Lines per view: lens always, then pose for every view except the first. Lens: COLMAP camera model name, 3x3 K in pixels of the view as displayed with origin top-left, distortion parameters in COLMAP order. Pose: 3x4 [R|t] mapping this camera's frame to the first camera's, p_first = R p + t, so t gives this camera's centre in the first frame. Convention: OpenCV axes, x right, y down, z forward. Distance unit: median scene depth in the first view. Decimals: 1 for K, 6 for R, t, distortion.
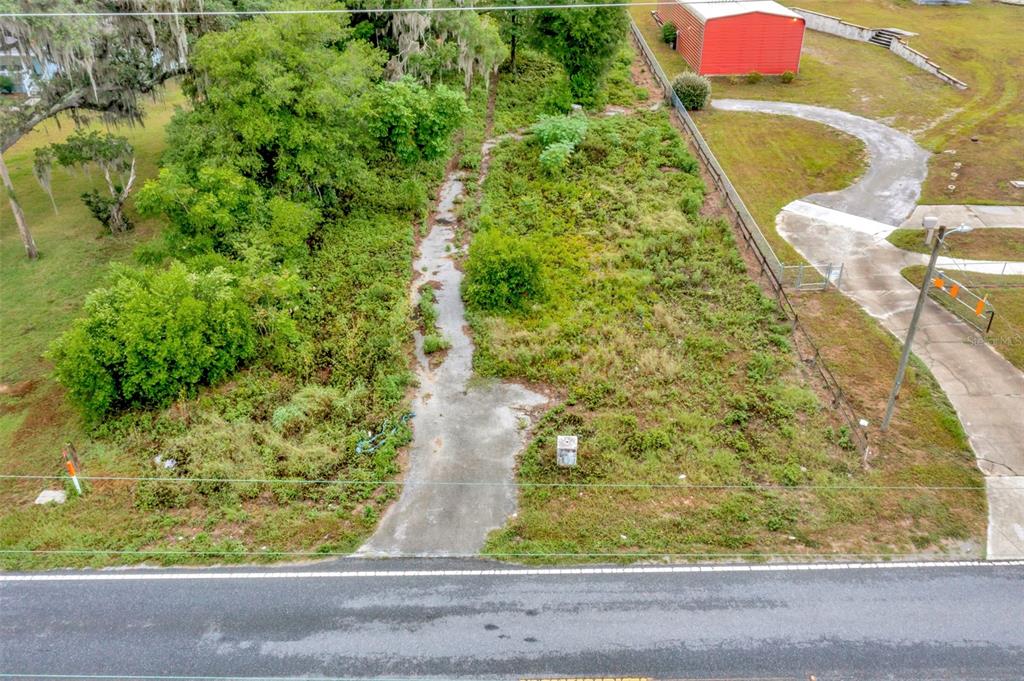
lens RADIAL K [[811.1, 0, 515.9], [0, 811.1, 341.0], [0, 0, 1]] dist [-0.000292, 0.012439]
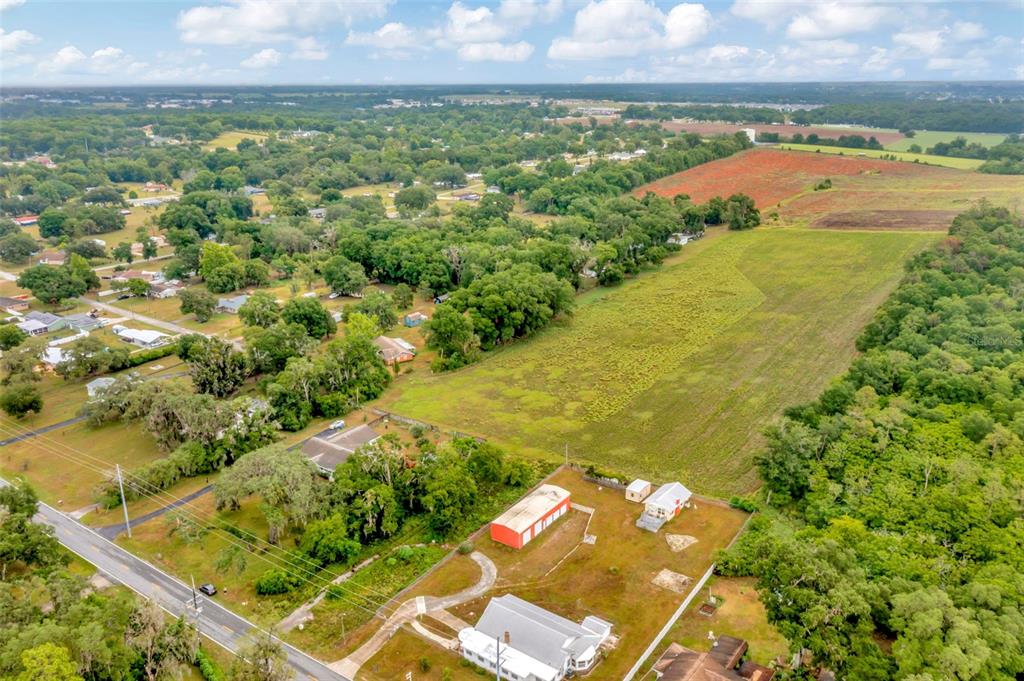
lens RADIAL K [[811.1, 0, 515.9], [0, 811.1, 341.0], [0, 0, 1]] dist [-0.000292, 0.012439]
pose [[0.818375, 0.187701, -0.543167, 3.137282], [-0.300937, 0.945178, -0.126791, -1.175497], [0.489591, 0.267222, 0.829996, -2.810484]]
